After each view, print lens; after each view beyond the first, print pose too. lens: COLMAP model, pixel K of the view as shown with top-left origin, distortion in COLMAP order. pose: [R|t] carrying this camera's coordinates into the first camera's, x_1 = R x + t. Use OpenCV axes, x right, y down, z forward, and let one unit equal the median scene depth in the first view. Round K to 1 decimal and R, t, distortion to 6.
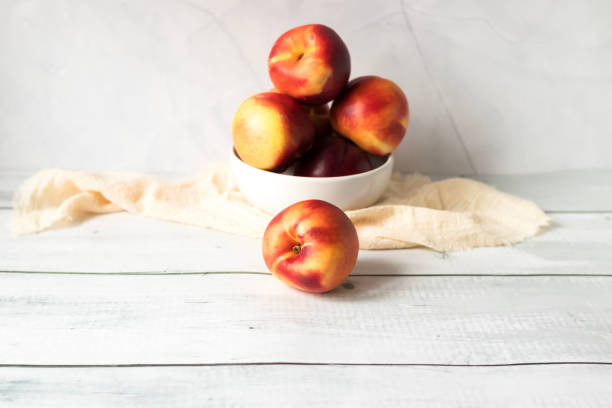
lens RADIAL K [[1019.0, 0, 306.0], [0, 1019.0, 204.0], [0, 0, 1]] dist [0.013994, 0.032279]
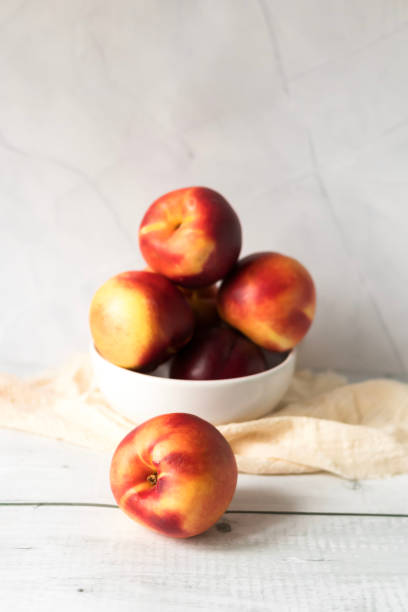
lens RADIAL K [[1019.0, 0, 204.0], [0, 1019.0, 306.0], [0, 0, 1]] dist [0.013994, 0.032279]
pose [[0.998220, 0.017938, -0.056872, 0.062080], [-0.021602, 0.997684, -0.064493, -0.032178], [0.055583, 0.065607, 0.996296, 0.214340]]
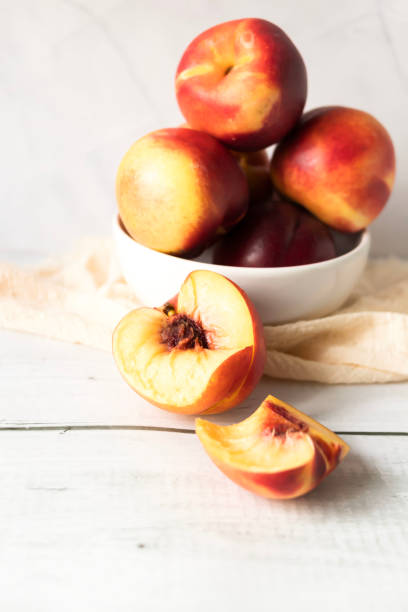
lens RADIAL K [[1019.0, 0, 204.0], [0, 1019.0, 306.0], [0, 0, 1]] dist [0.013994, 0.032279]
pose [[0.999900, 0.014114, 0.000686, -0.018437], [-0.014130, 0.999228, 0.036651, -0.024501], [-0.000168, -0.036657, 0.999328, 0.380360]]
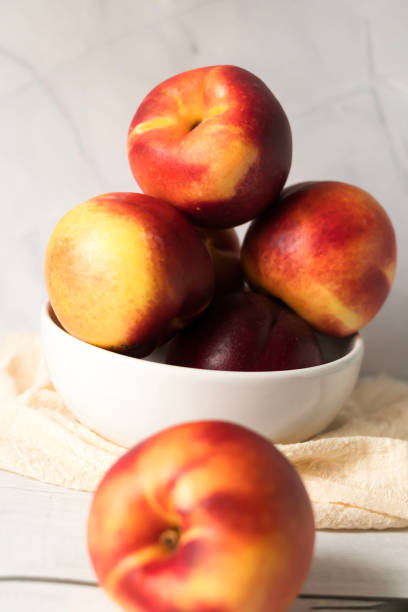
lens RADIAL K [[1019.0, 0, 204.0], [0, 1019.0, 306.0], [0, 0, 1]] dist [0.013994, 0.032279]
pose [[0.997561, 0.058054, 0.038758, -0.014923], [-0.053899, 0.993448, -0.100781, -0.007674], [-0.044354, 0.098446, 0.994153, 0.520379]]
